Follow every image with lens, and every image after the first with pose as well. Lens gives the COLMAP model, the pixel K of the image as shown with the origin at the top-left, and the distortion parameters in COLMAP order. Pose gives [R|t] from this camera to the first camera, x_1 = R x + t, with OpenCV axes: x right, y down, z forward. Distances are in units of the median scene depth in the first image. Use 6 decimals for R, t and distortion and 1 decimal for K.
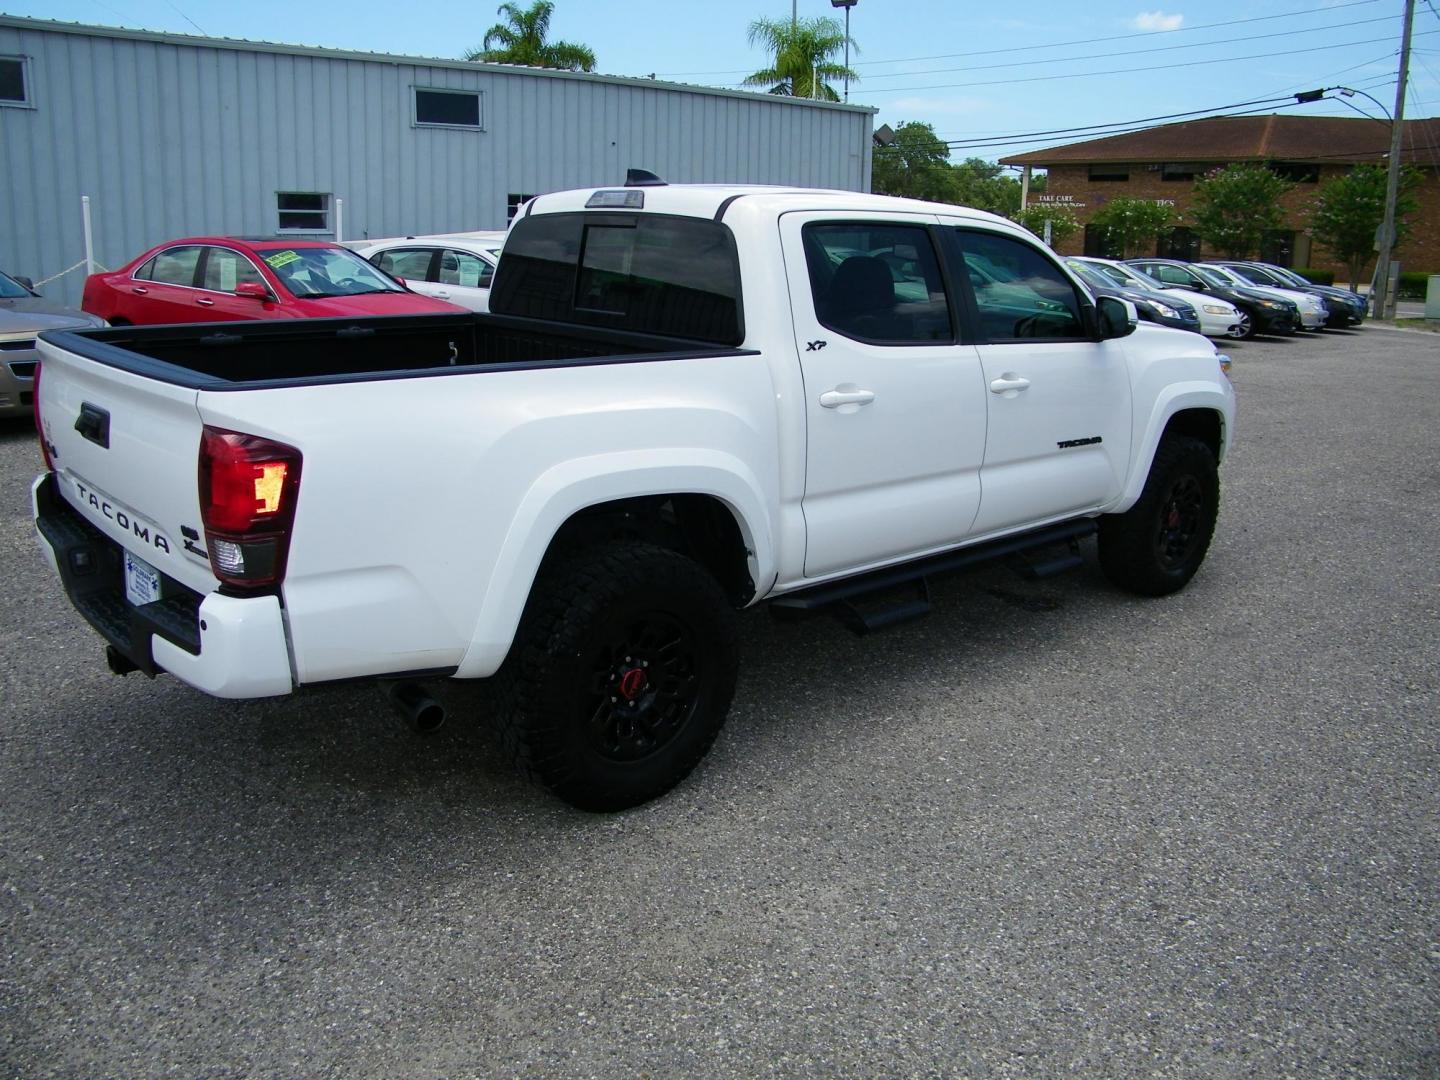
lens RADIAL K [[1226.5, 0, 707.5], [0, 1226.5, 529.8], [0, 0, 1]] dist [-0.175968, 0.140308]
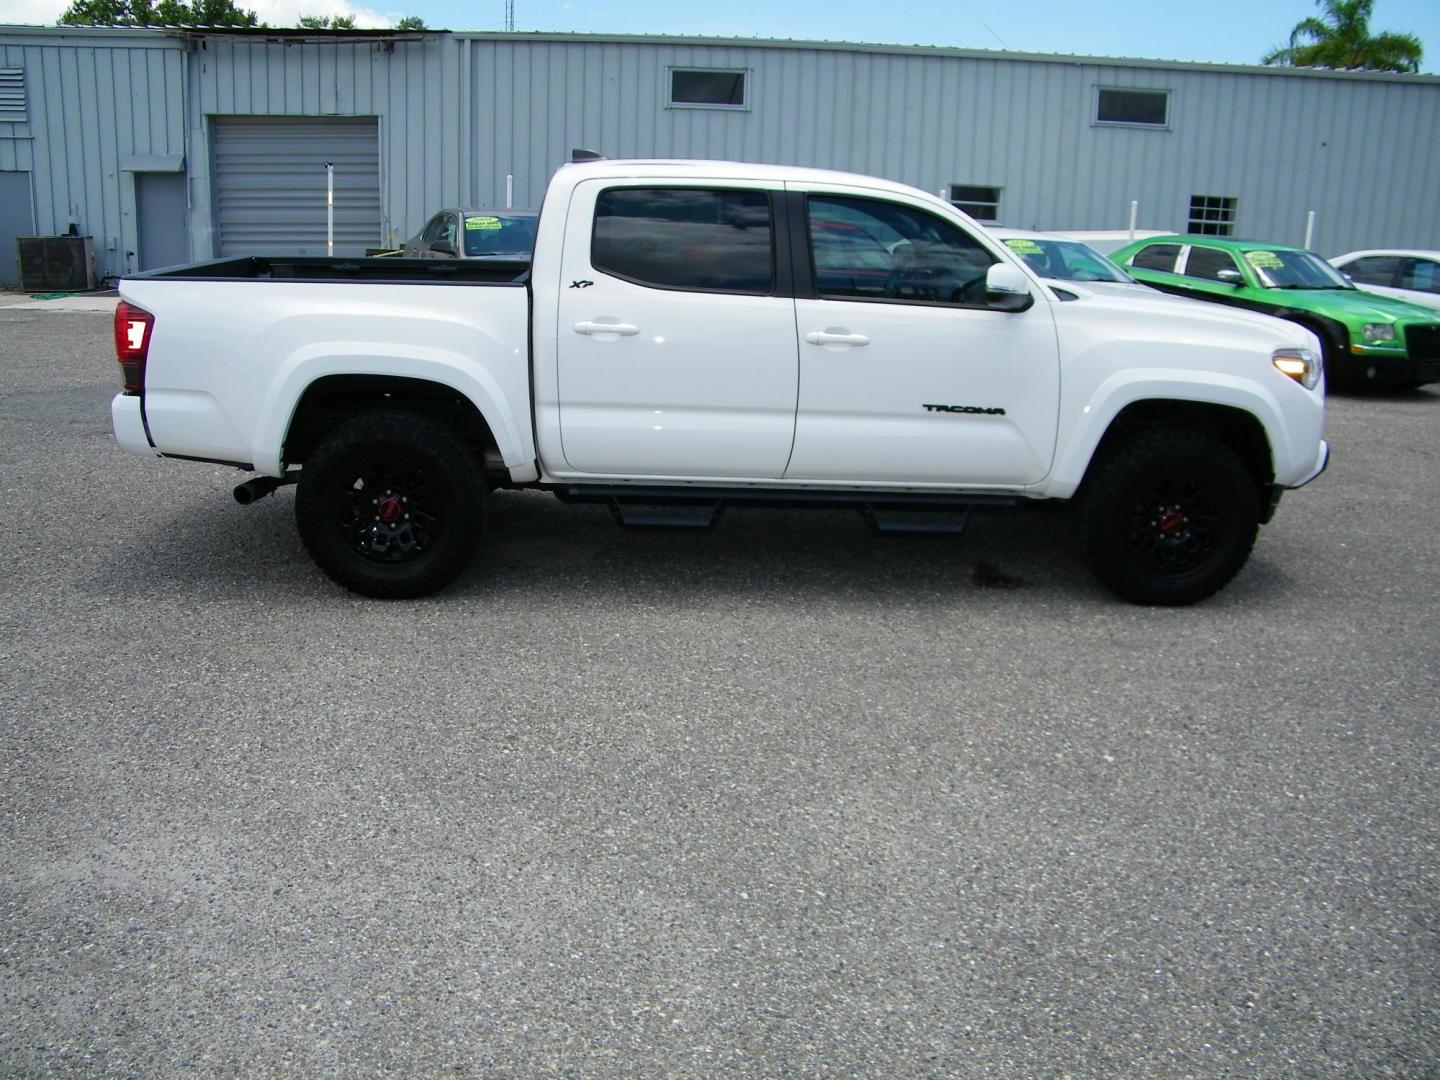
lens RADIAL K [[1226.5, 0, 703.7], [0, 1226.5, 532.3], [0, 0, 1]] dist [-0.175968, 0.140308]
pose [[0.764001, 0.168507, -0.622823, 0.802195], [-0.168856, 0.983870, 0.059058, 0.004401], [0.622728, 0.060048, 0.780131, 0.092001]]
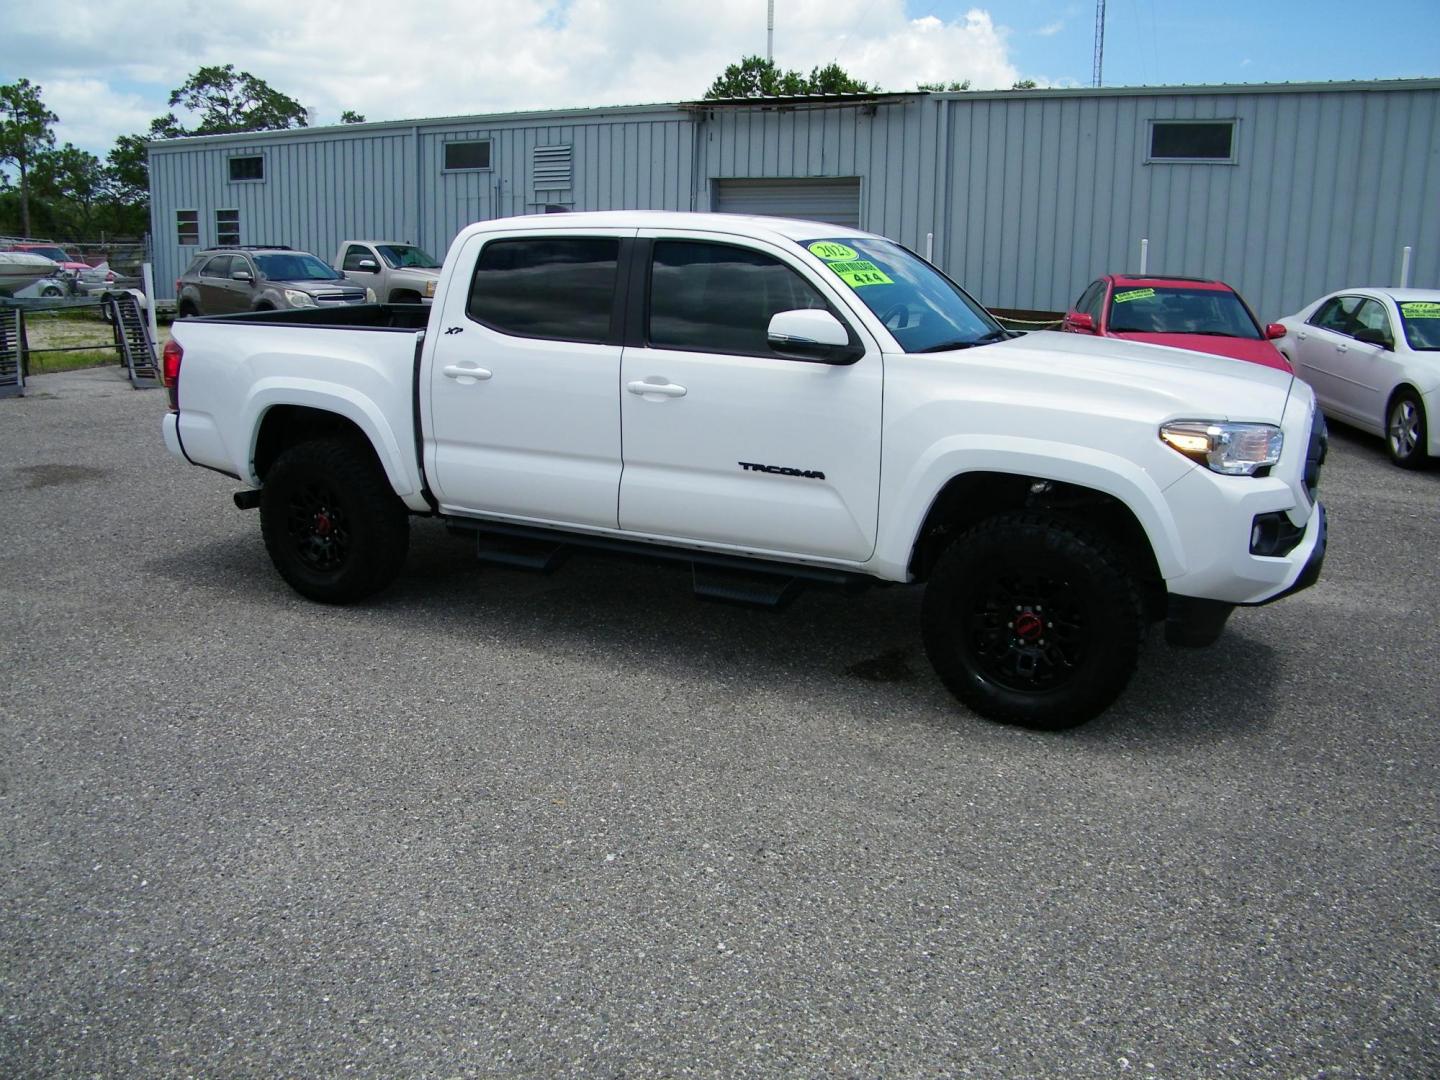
lens RADIAL K [[1226.5, 0, 710.3], [0, 1226.5, 537.1], [0, 0, 1]] dist [-0.175968, 0.140308]
pose [[0.349868, 0.195624, -0.916146, 1.163138], [-0.232730, 0.965445, 0.117273, -0.122042], [0.907430, 0.172184, 0.383306, 0.621713]]
